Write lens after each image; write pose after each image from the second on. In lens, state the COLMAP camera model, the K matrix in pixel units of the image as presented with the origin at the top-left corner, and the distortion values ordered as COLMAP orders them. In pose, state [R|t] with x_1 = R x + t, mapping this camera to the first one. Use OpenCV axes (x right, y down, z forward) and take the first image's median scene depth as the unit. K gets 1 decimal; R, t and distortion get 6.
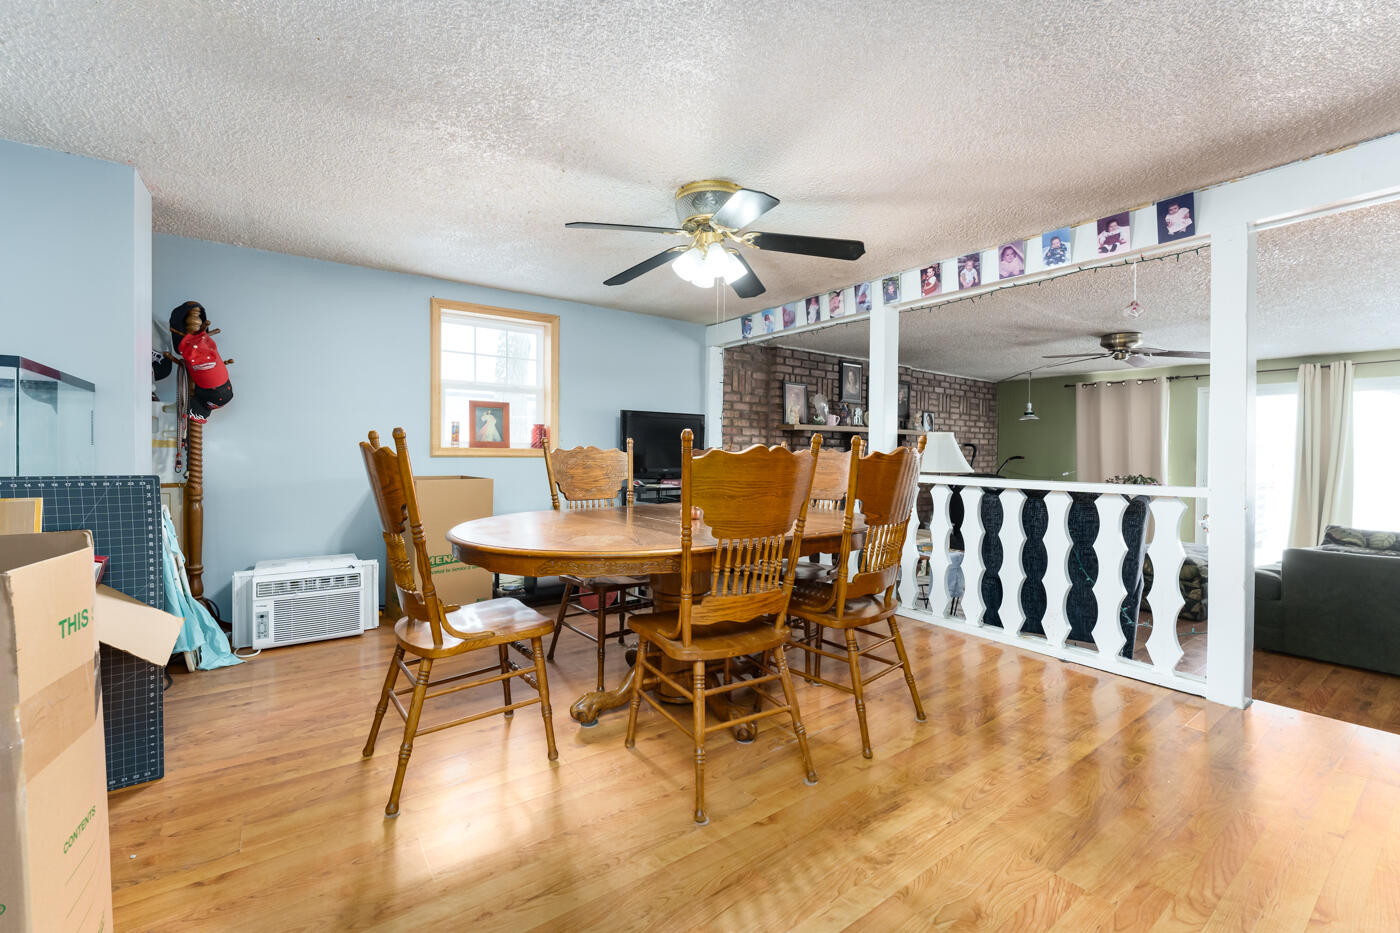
lens RADIAL K [[582.8, 0, 701.0], [0, 582.8, 459.3], [0, 0, 1]] dist [-0.004567, 0.000086]
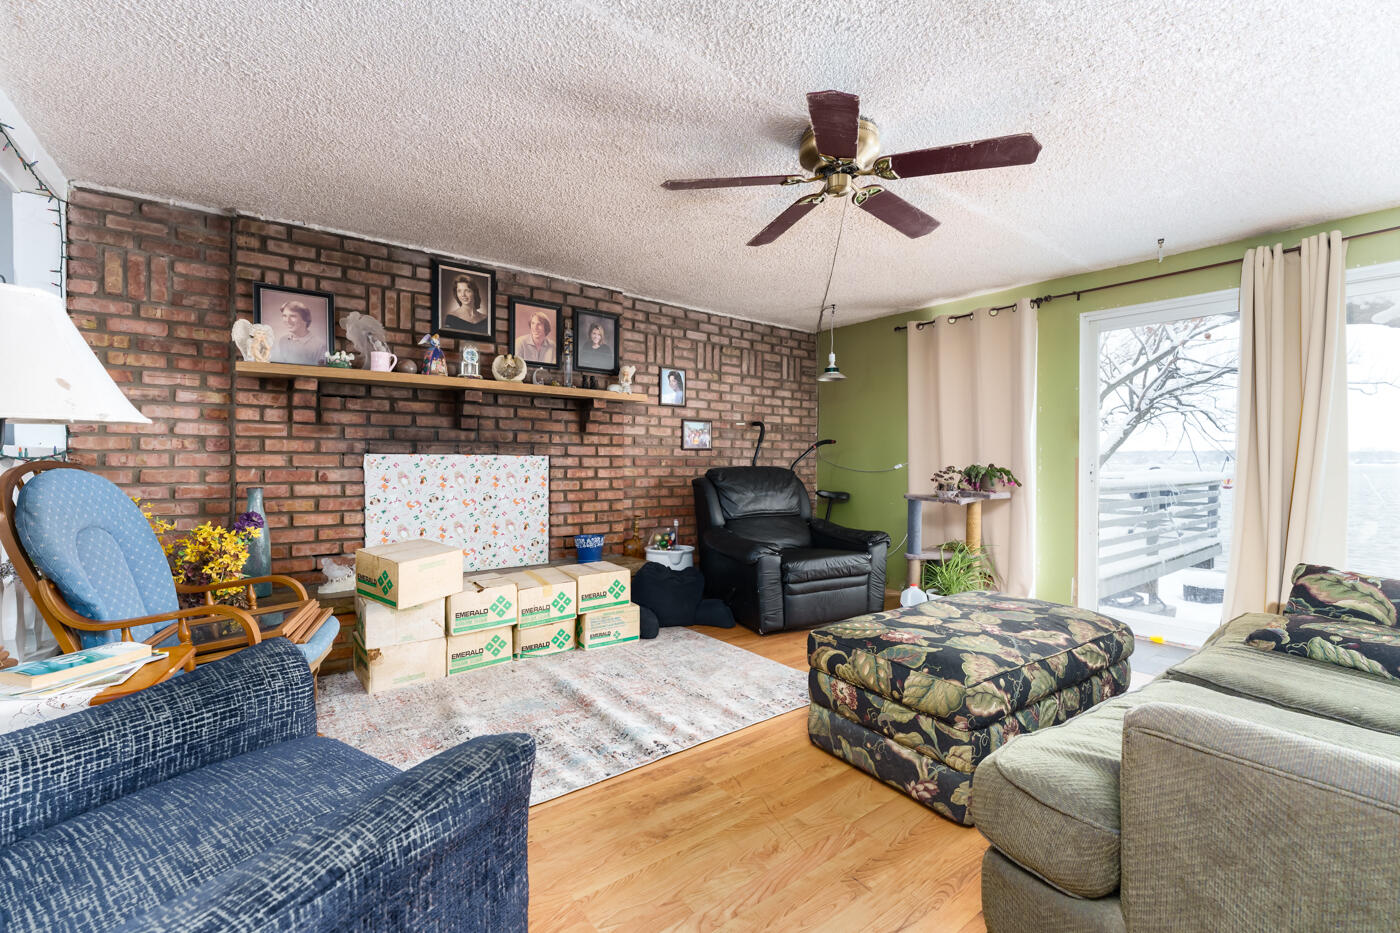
lens RADIAL K [[582.8, 0, 700.6], [0, 582.8, 464.6], [0, 0, 1]] dist [-0.004567, 0.000086]
pose [[0.999725, -0.007948, 0.022044, 0.524288], [0.008073, 0.999952, -0.005614, 0.032828], [-0.021998, 0.005791, 0.999741, 0.483814]]
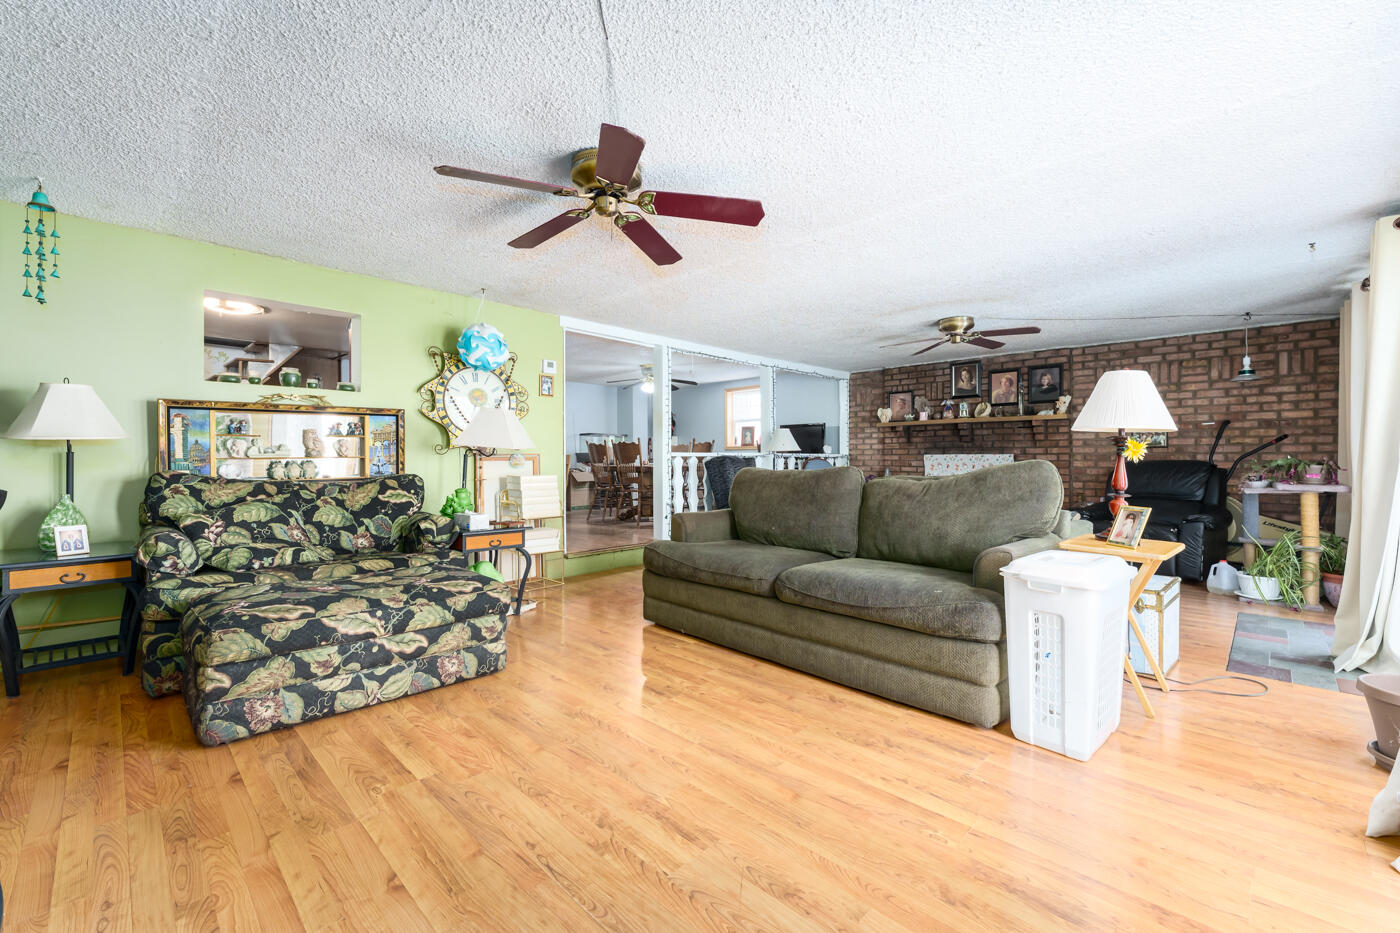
lens RADIAL K [[582.8, 0, 700.8], [0, 582.8, 465.7], [0, 0, 1]] dist [-0.004567, 0.000086]
pose [[0.166478, 0.000053, -0.986045, 1.454495], [-0.007031, 0.999975, -0.001134, 0.047549], [0.986020, 0.007122, 0.166474, 0.324100]]
